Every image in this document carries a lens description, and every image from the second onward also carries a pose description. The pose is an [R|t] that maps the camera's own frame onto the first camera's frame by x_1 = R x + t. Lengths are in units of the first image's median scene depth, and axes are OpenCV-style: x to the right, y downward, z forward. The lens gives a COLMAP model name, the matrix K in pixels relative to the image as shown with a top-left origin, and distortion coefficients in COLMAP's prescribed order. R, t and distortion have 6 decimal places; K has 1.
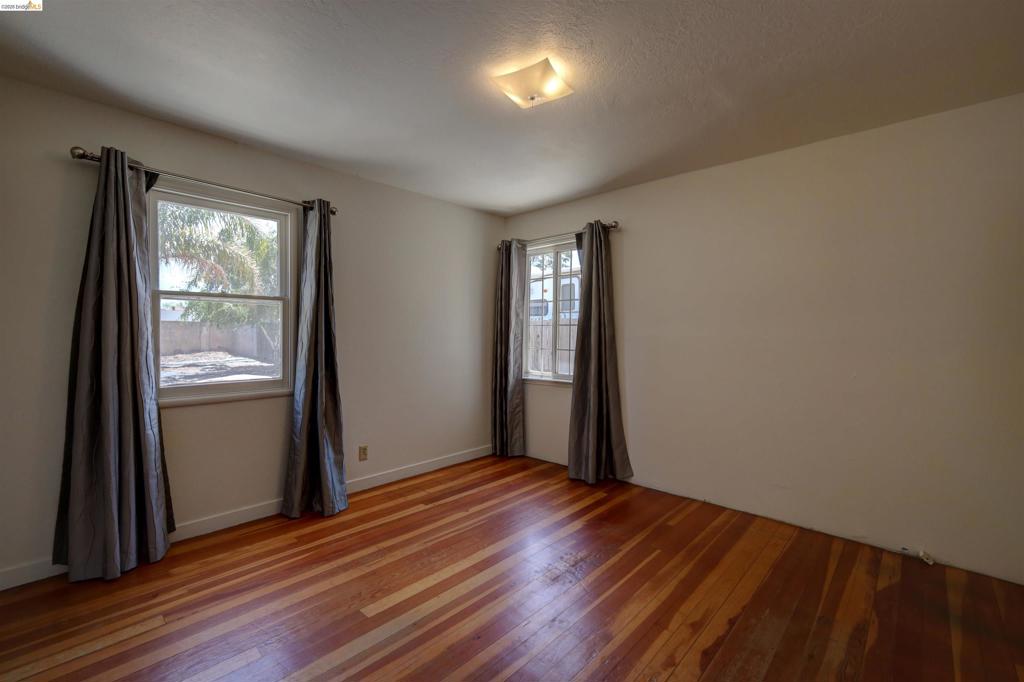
lens RADIAL K [[452.3, 0, 508.4], [0, 452.3, 334.6], [0, 0, 1]] dist [-0.007408, 0.000020]
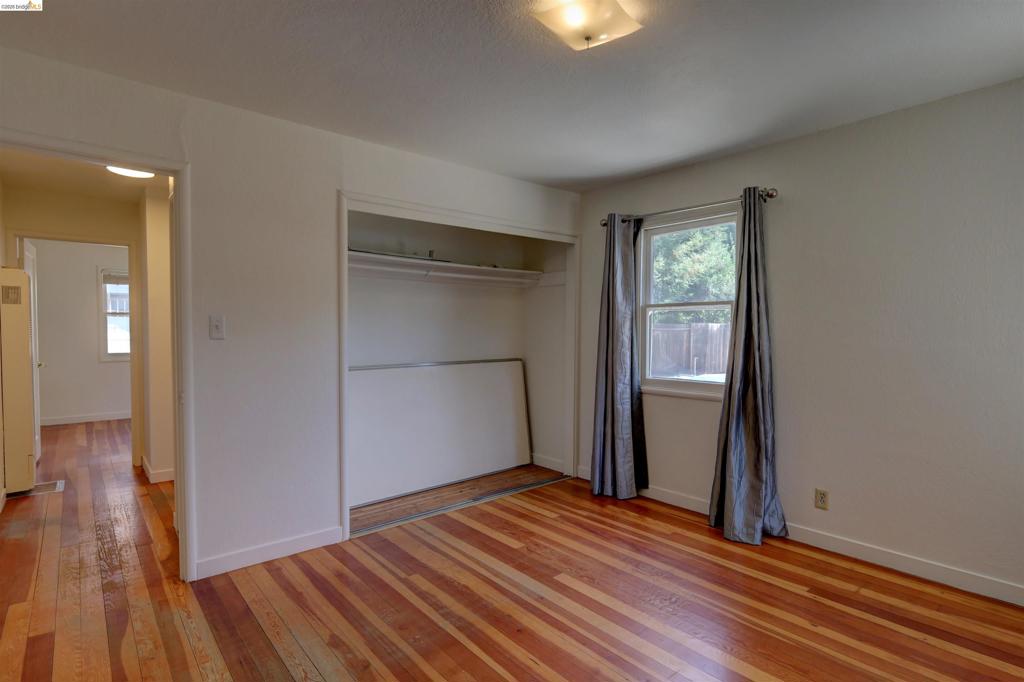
lens RADIAL K [[512.4, 0, 512.1], [0, 512.4, 337.5], [0, 0, 1]] dist [-0.000787, 0.000030]
pose [[-0.113274, 0.012813, -0.993481, 0.772452], [-0.011041, 0.999839, 0.014154, -0.017847], [0.993502, 0.012572, -0.113114, 0.772887]]
